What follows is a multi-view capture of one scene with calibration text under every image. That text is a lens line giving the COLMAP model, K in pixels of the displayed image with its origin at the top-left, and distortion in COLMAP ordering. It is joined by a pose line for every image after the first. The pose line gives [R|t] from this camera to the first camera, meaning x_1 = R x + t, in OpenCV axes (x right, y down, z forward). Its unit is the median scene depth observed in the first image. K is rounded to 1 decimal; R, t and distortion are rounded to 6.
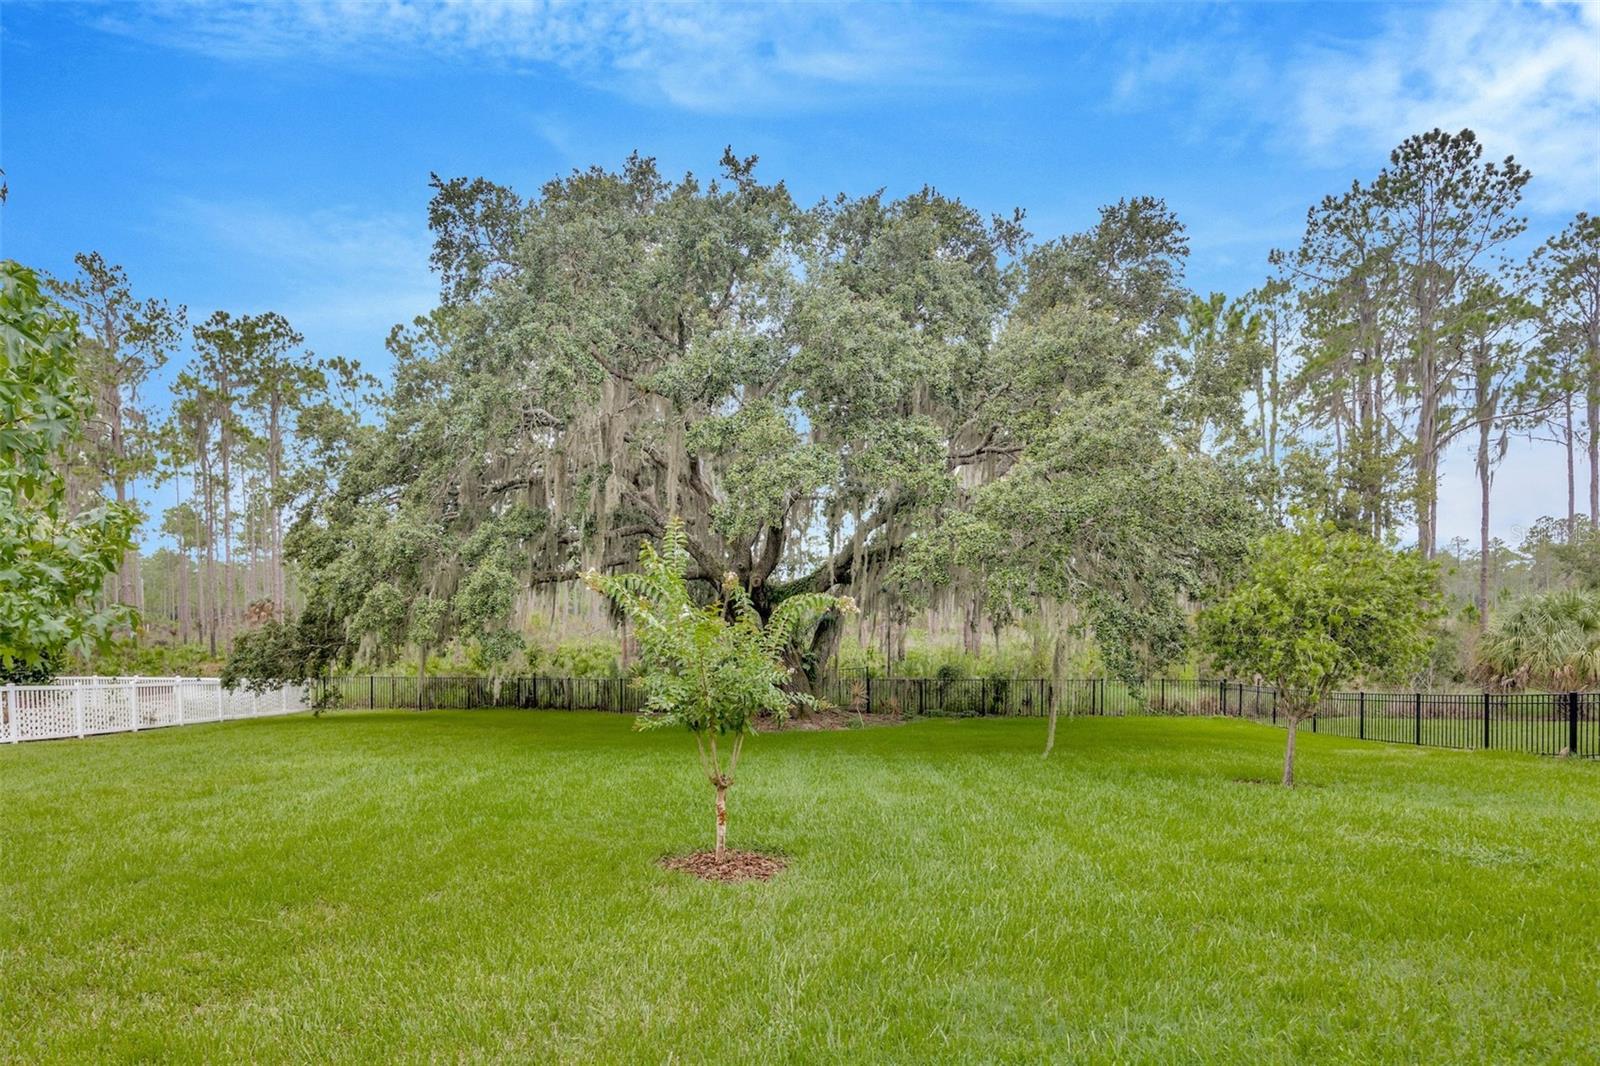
lens RADIAL K [[842.1, 0, 800.9], [0, 842.1, 637.0], [0, 0, 1]] dist [-0.014066, 0.000788]
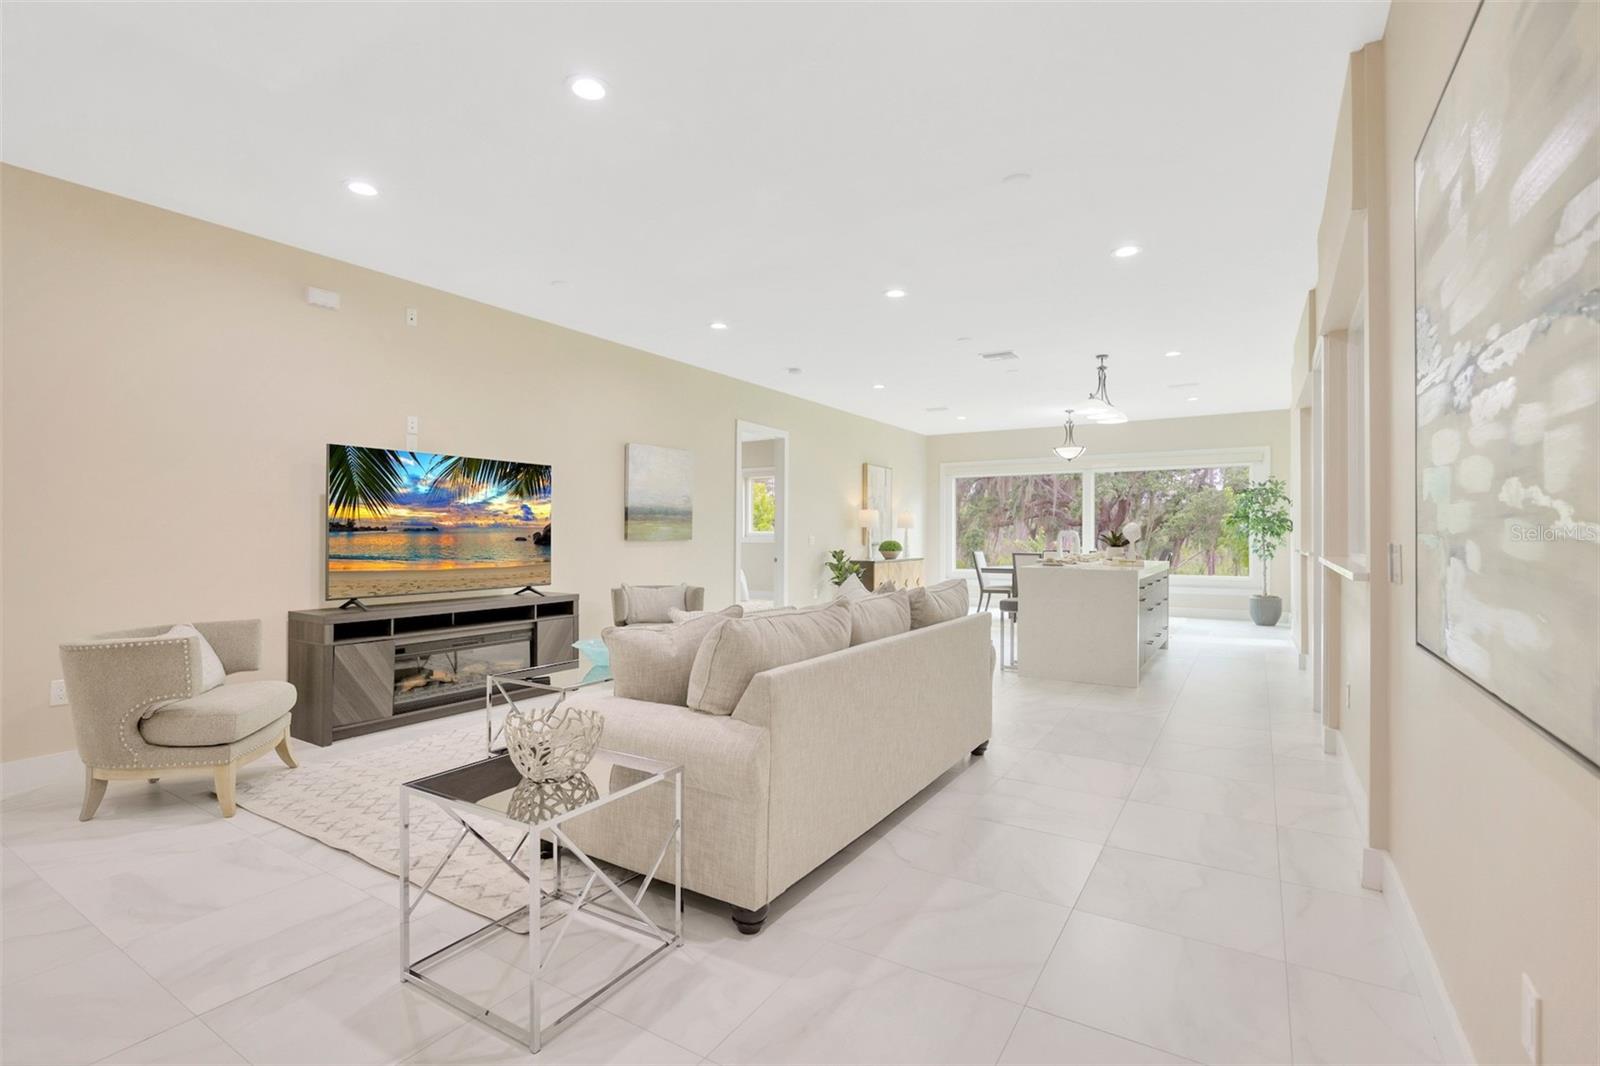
lens RADIAL K [[743.2, 0, 798.1], [0, 743.2, 529.9], [0, 0, 1]] dist [-0.019968, 0.000448]
pose [[0.858802, 0.002861, -0.512300, 0.160634], [-0.020170, 0.999398, -0.028231, -0.004070], [0.511911, 0.034578, 0.858342, -0.619749]]
